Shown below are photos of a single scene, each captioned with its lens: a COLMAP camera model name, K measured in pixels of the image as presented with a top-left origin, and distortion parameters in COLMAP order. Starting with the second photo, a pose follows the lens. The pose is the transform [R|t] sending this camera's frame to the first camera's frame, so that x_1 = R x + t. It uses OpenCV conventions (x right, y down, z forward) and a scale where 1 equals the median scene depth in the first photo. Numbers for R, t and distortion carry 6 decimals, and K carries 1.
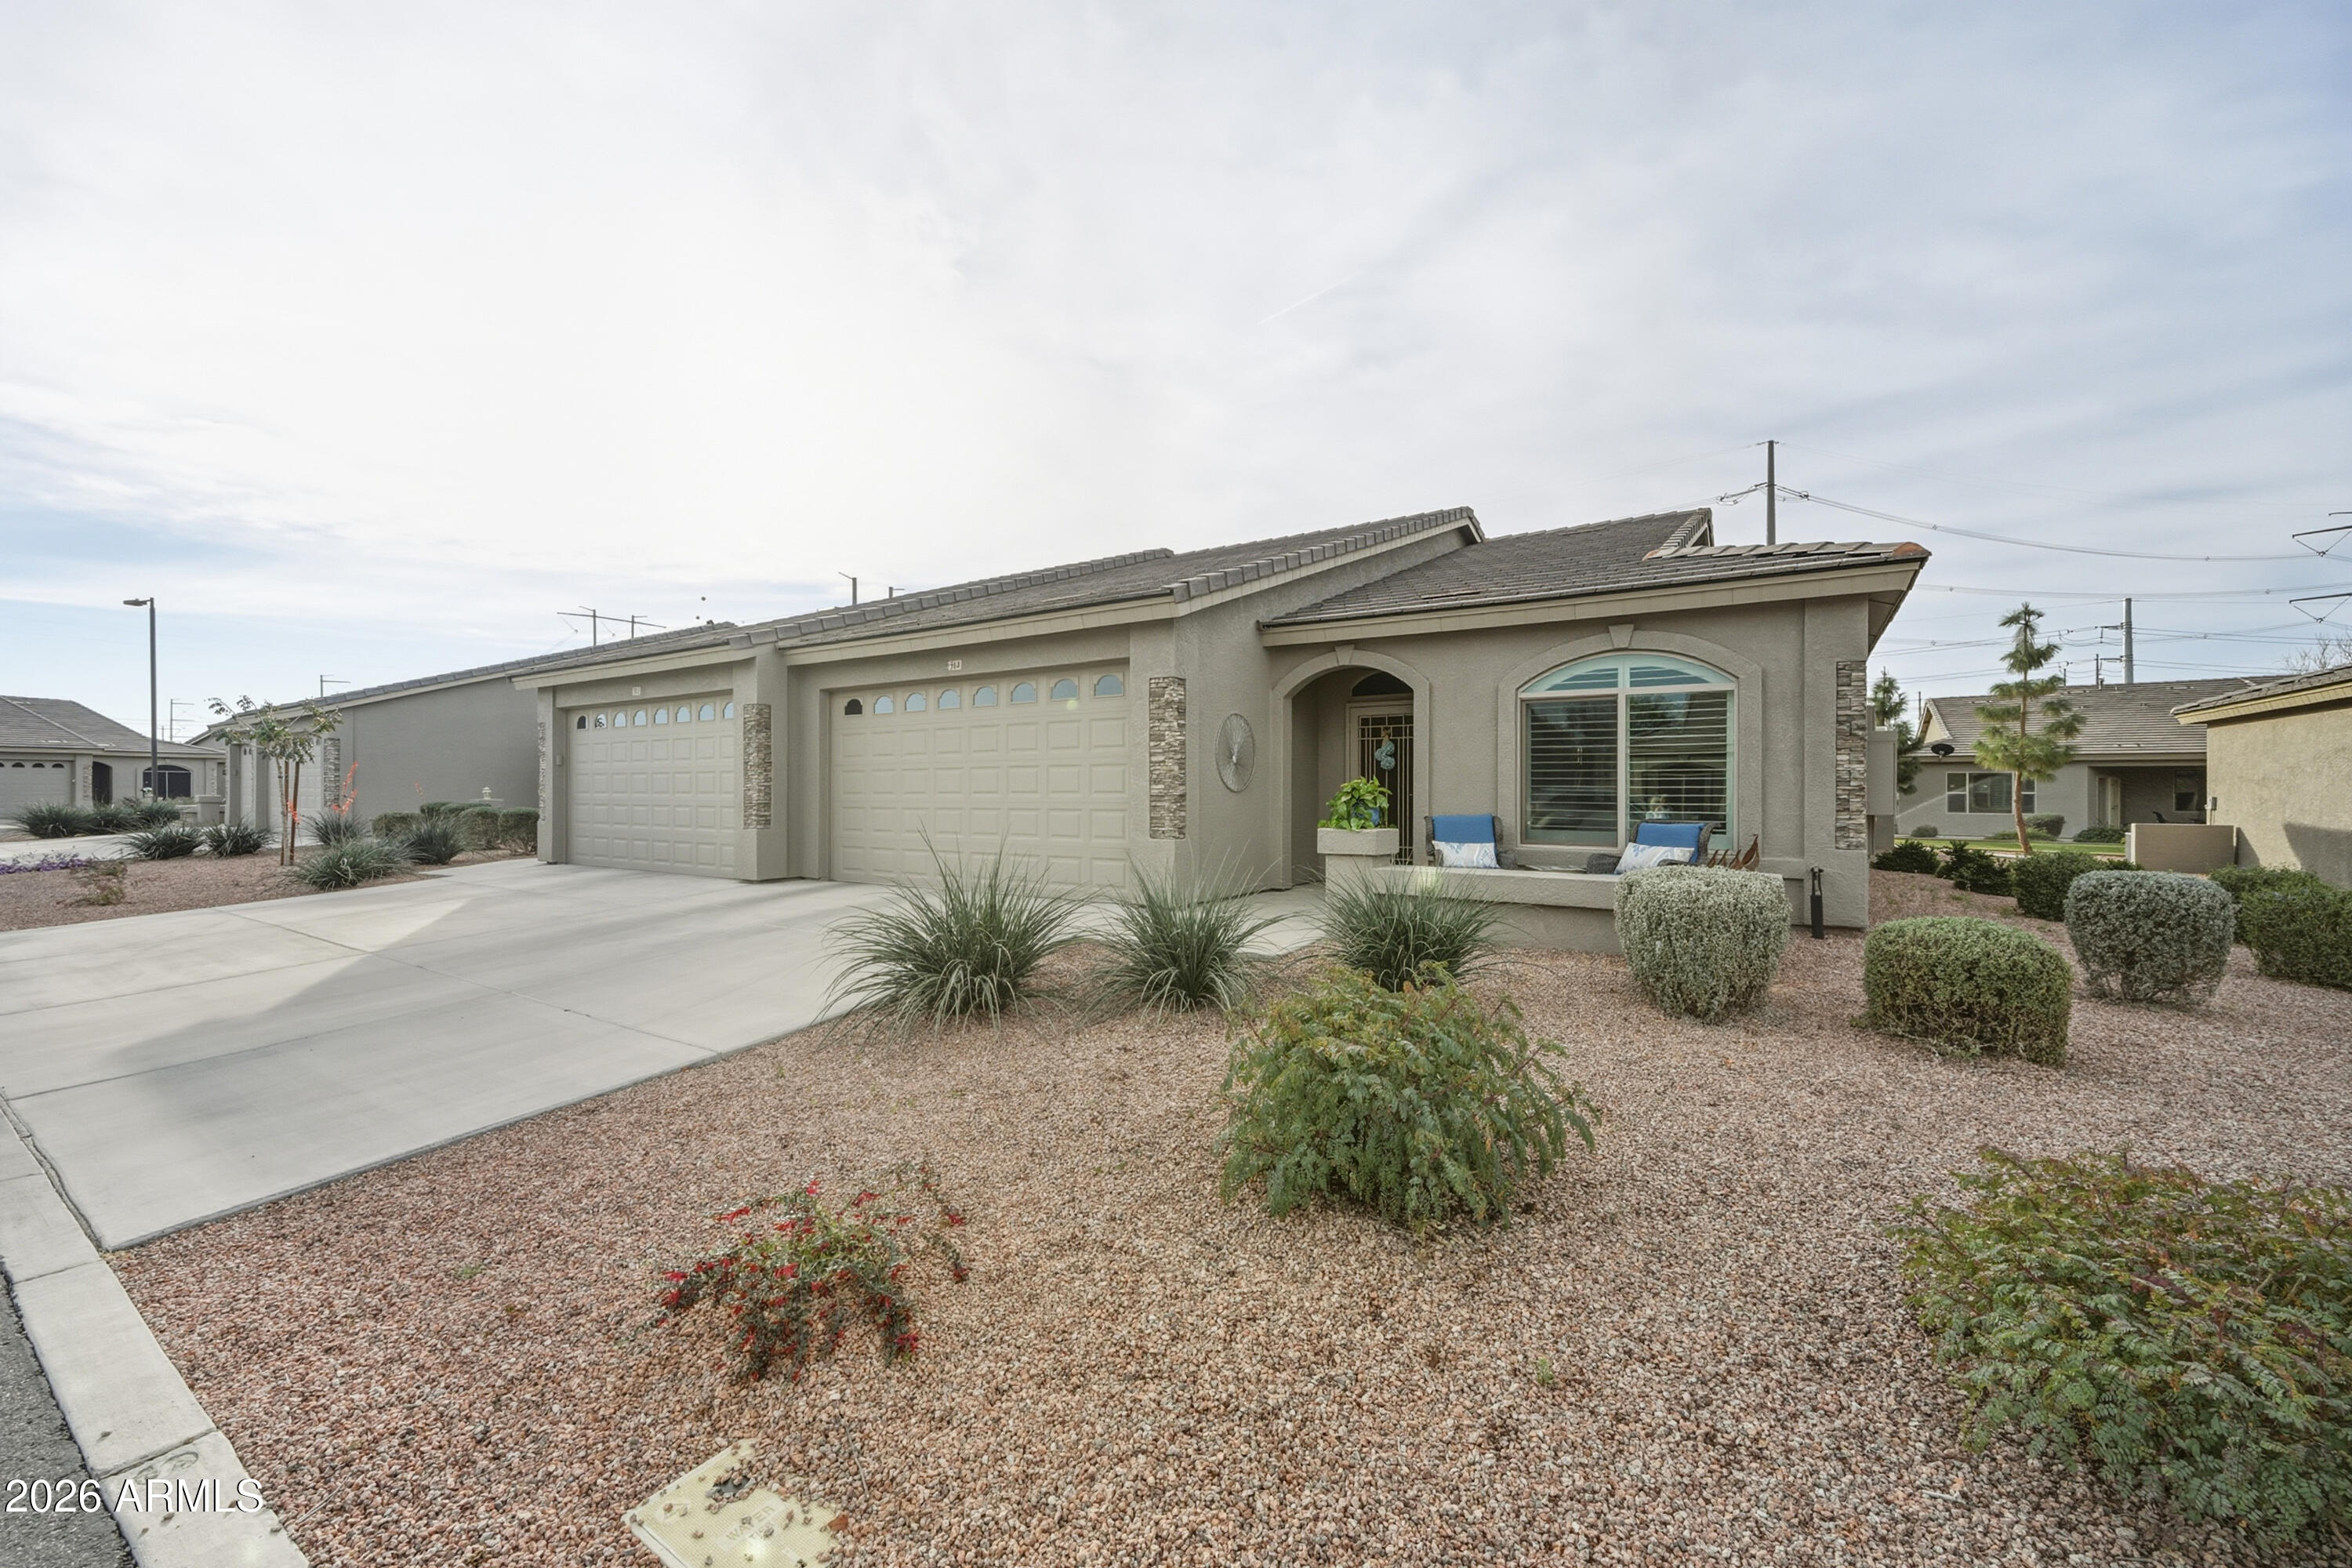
lens RADIAL K [[925.4, 0, 1173.9], [0, 925.4, 784.2], [0, 0, 1]] dist [-0.003258, 0.000954]
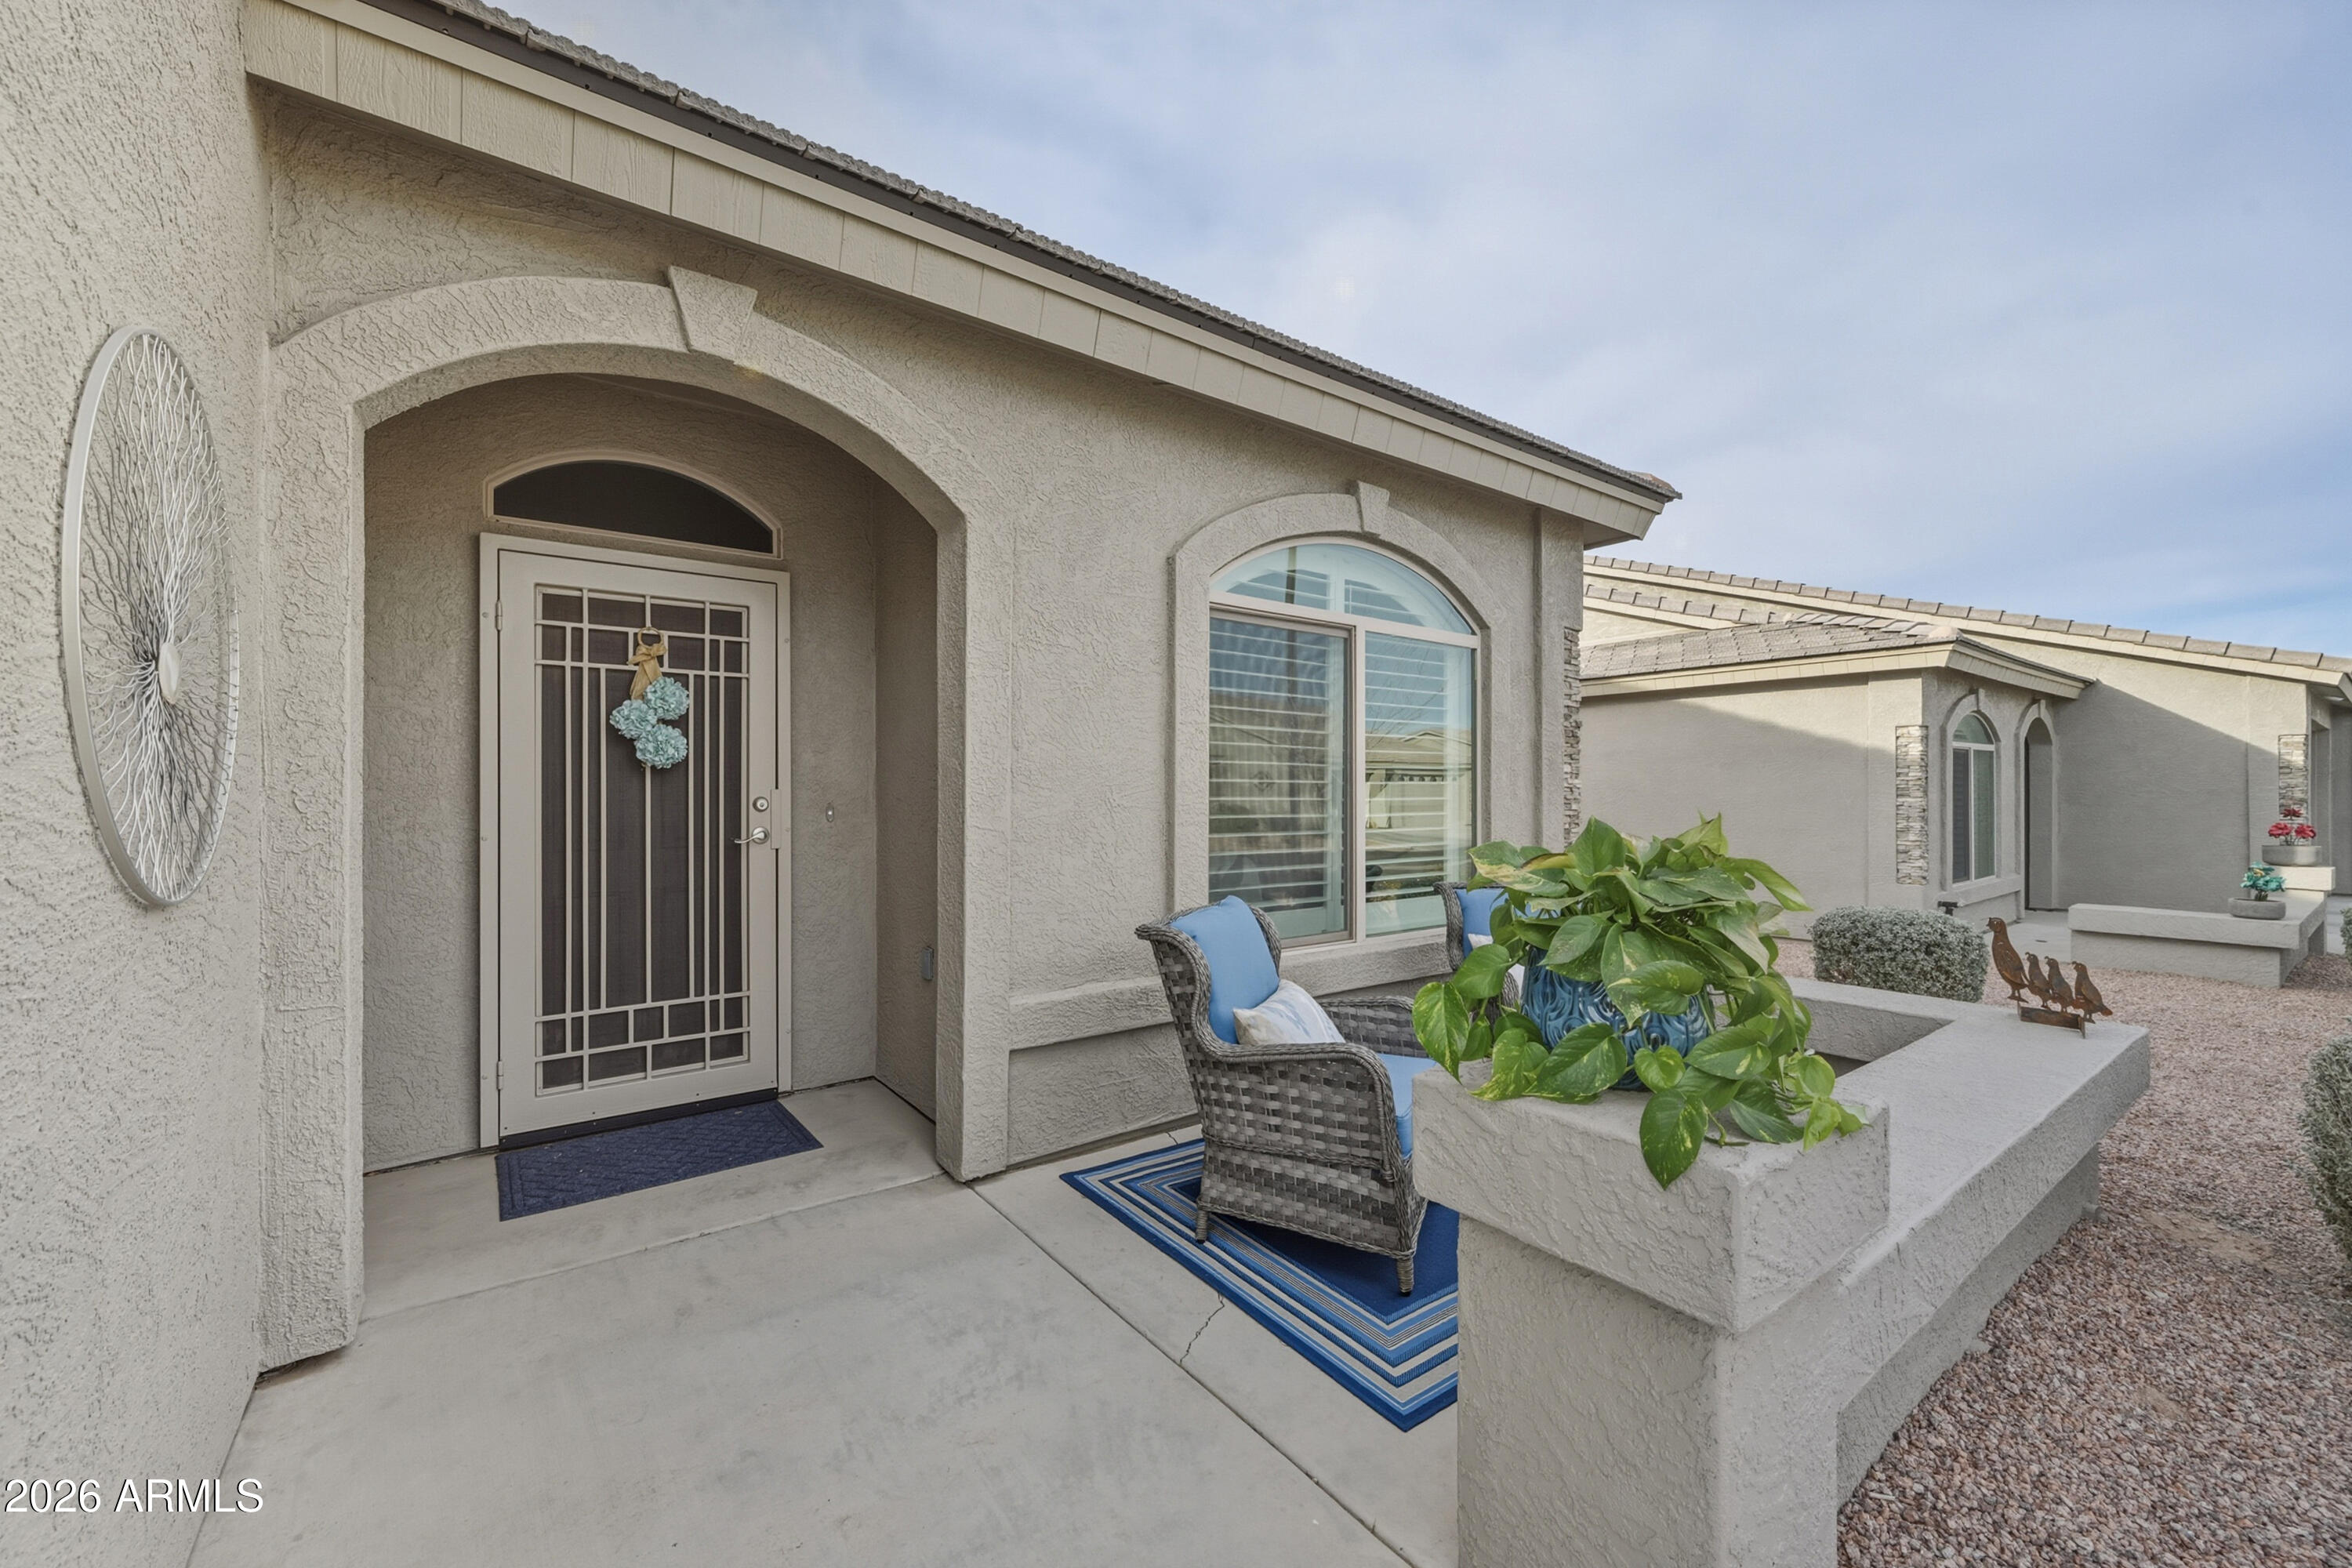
lens RADIAL K [[925.4, 0, 1166.1], [0, 925.4, 791.3], [0, 0, 1]] dist [-0.003258, 0.000954]
pose [[0.349712, -0.002262, 0.936855, -0.009935], [-0.004905, 0.999979, 0.004245, -0.011526], [-0.936845, -0.006080, 0.349693, 0.866731]]
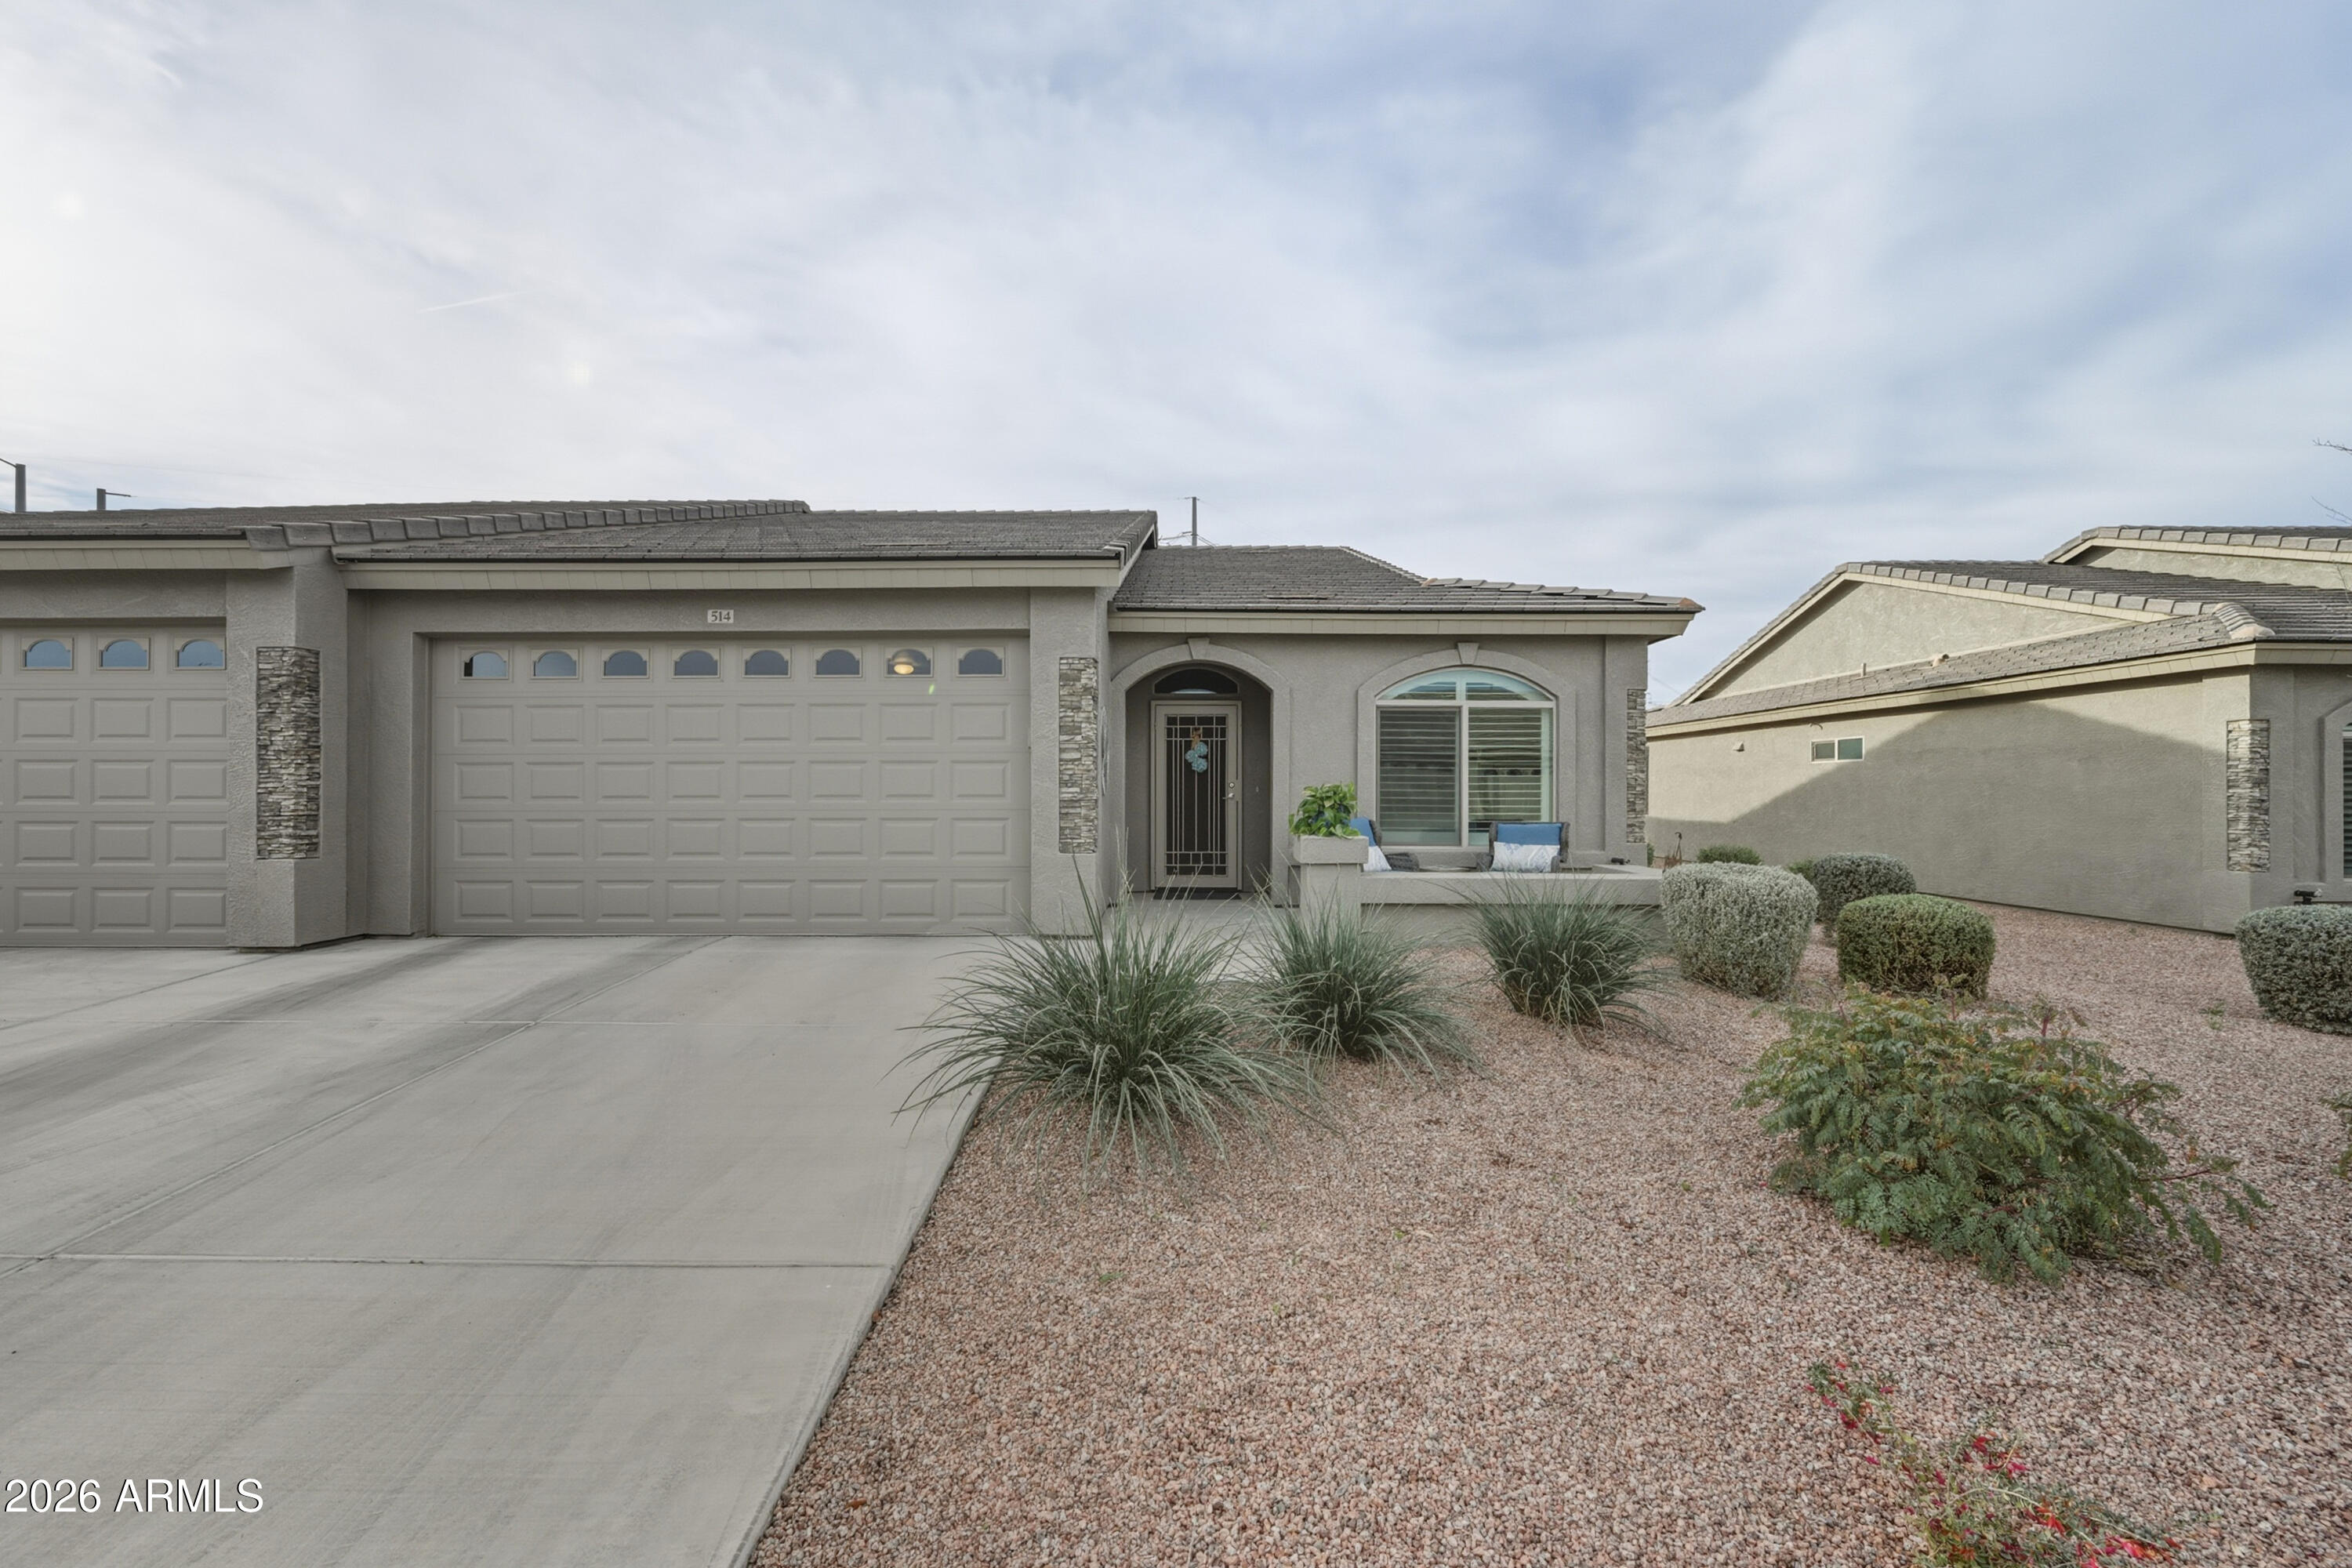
lens RADIAL K [[925.4, 0, 1169.4], [0, 925.4, 792.1], [0, 0, 1]] dist [-0.003258, 0.000954]
pose [[0.840857, 0.001060, 0.541256, -0.375821], [-0.005006, 0.999971, 0.005818, -0.000665], [-0.541234, -0.007602, 0.840838, 0.252716]]
